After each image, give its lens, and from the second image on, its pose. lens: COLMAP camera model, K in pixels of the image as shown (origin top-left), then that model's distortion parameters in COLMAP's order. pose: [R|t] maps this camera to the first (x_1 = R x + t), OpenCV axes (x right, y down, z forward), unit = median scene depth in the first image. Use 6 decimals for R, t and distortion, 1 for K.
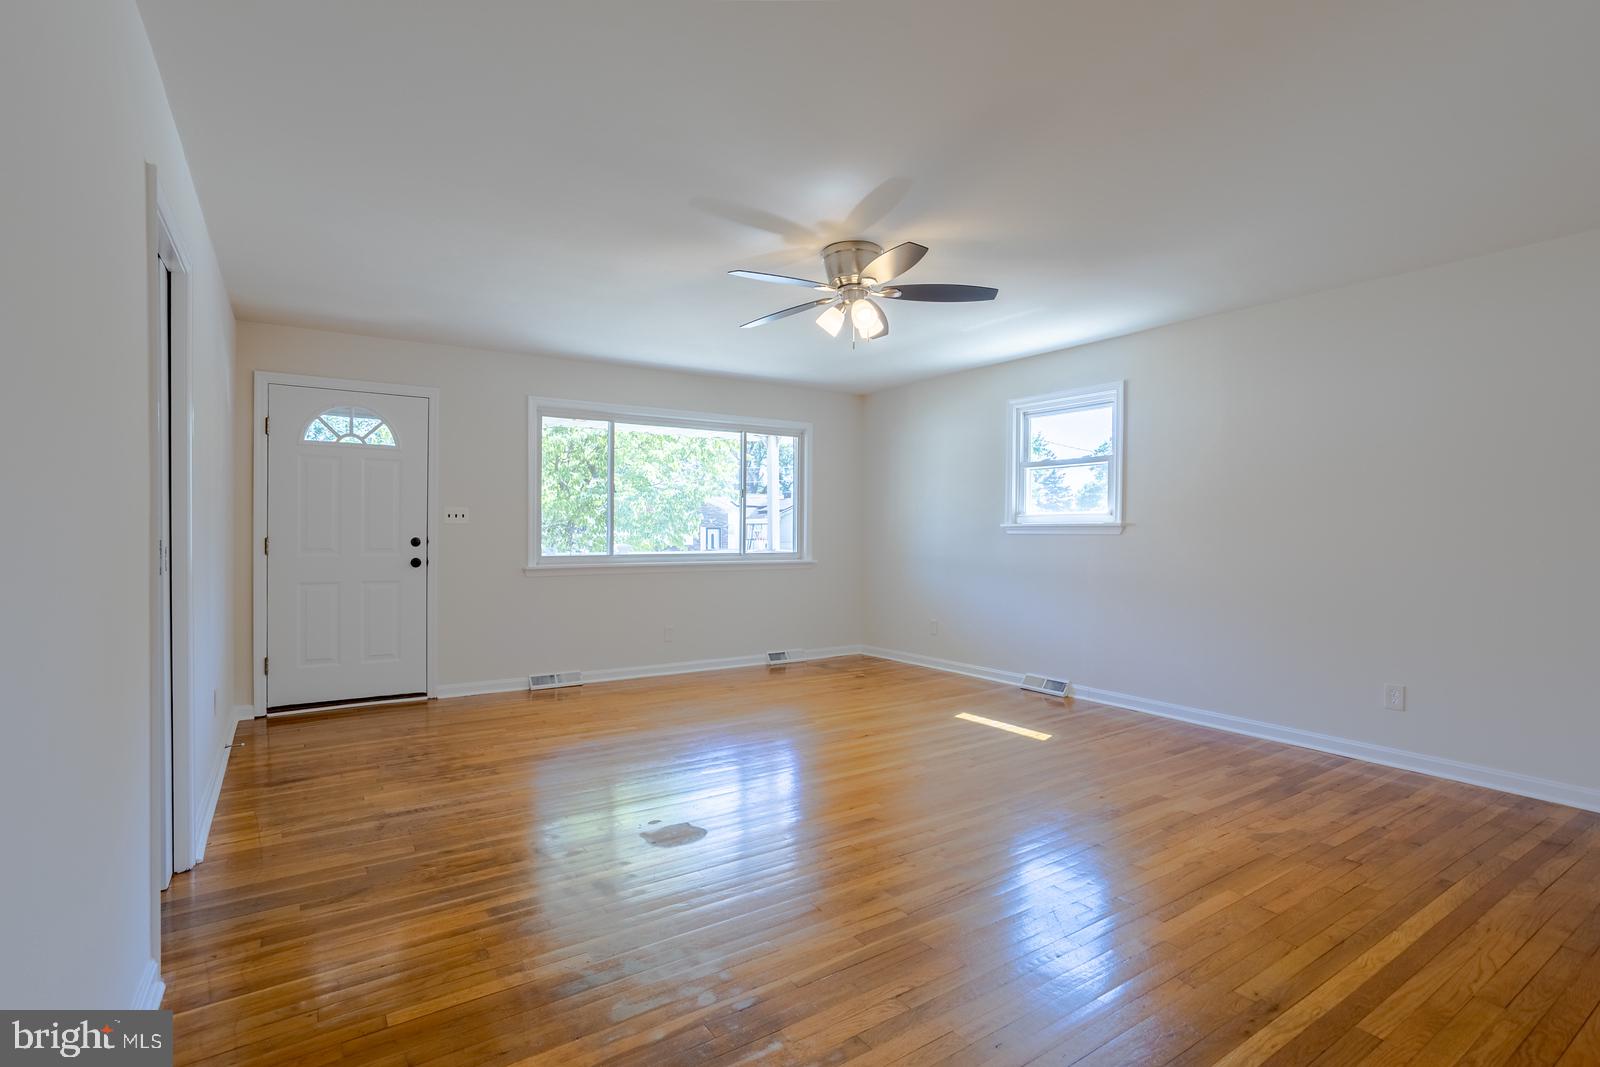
lens RADIAL K [[766.1, 0, 791.1], [0, 766.1, 530.3], [0, 0, 1]] dist [-0.039840, 0.013954]
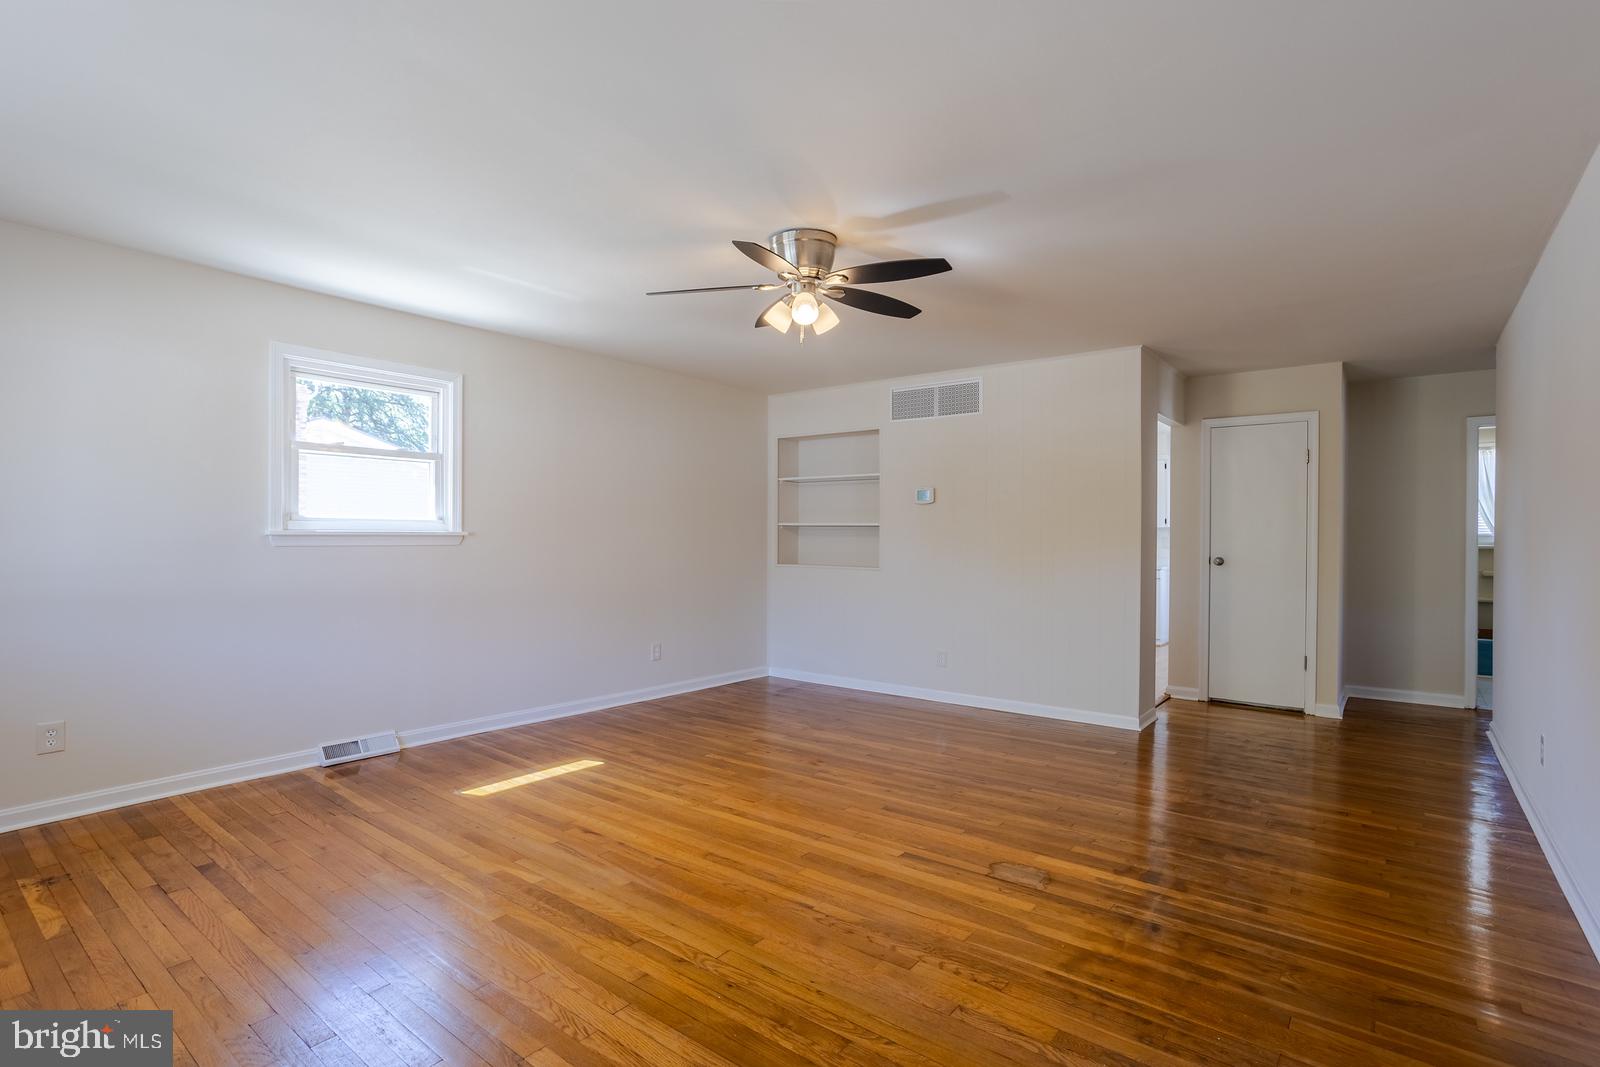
lens RADIAL K [[766.1, 0, 803.4], [0, 766.1, 537.7], [0, 0, 1]] dist [-0.039840, 0.013954]
pose [[-0.317006, -0.000243, 0.948424, -0.541751], [-0.003865, 0.999992, -0.001036, -0.004237], [-0.948416, -0.003994, -0.317004, 0.886160]]
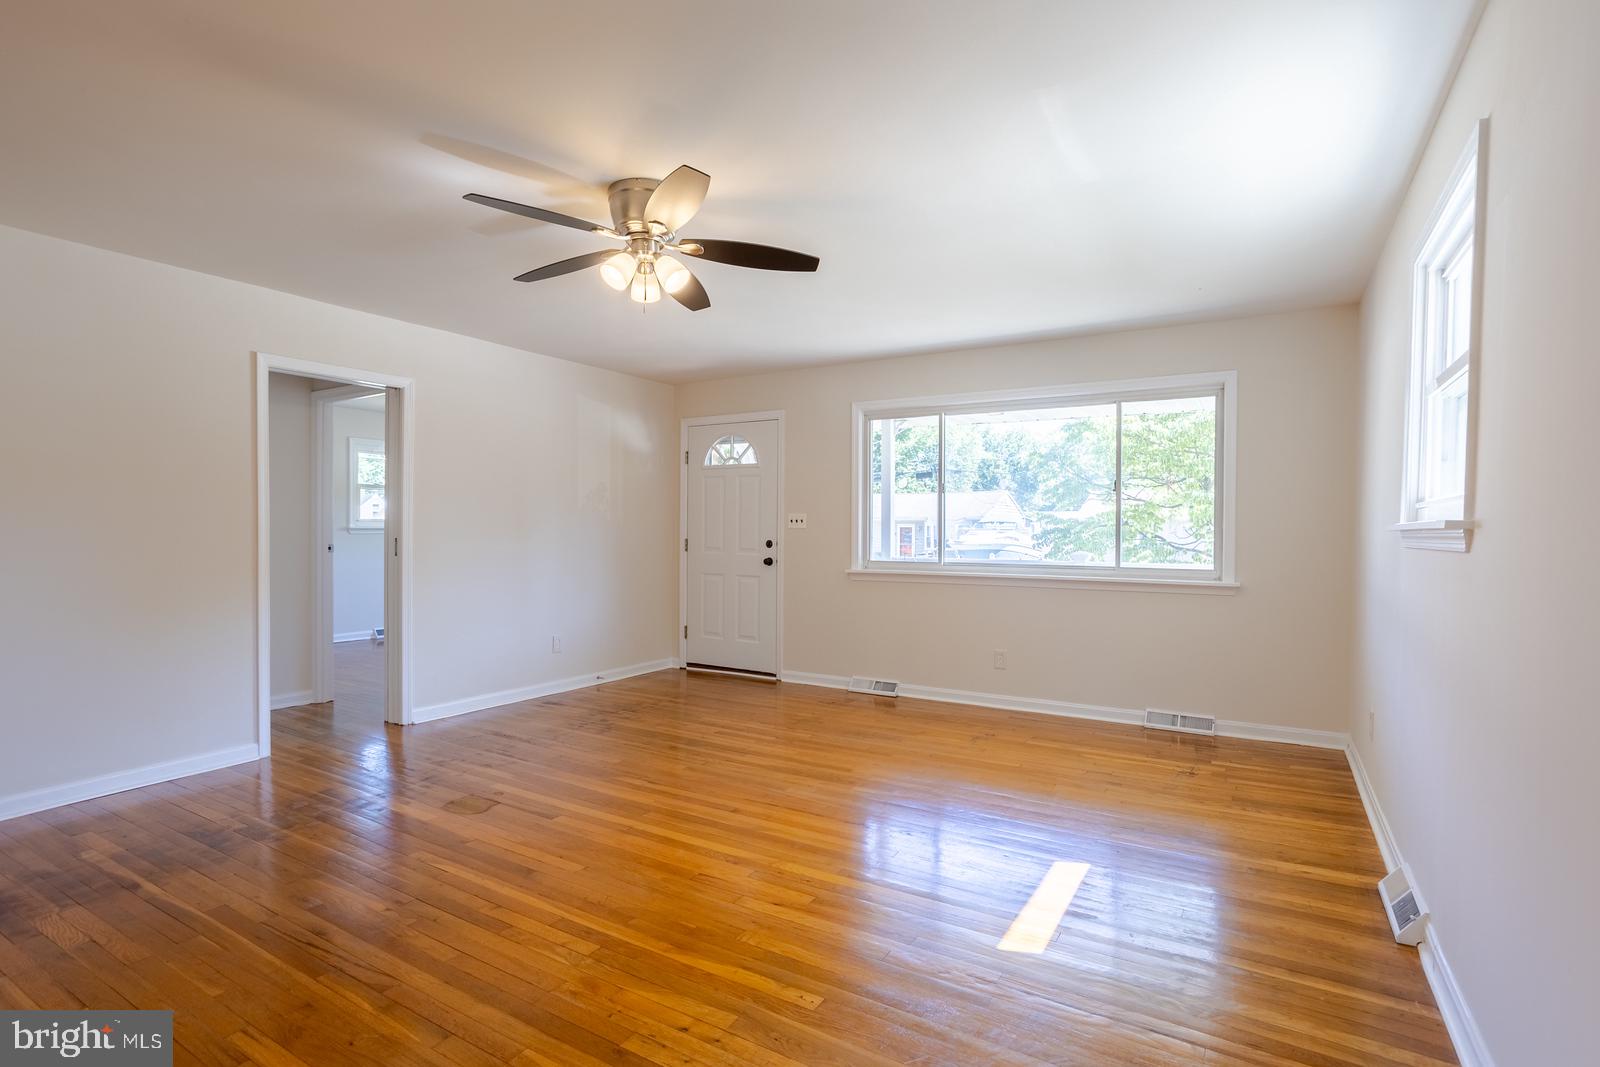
lens RADIAL K [[766.1, 0, 809.7], [0, 766.1, 527.3], [0, 0, 1]] dist [-0.039840, 0.013954]
pose [[0.438782, -0.003585, -0.898586, 0.611775], [-0.006921, 0.999949, -0.007369, -0.001902], [0.898567, 0.009452, 0.438735, 0.550234]]
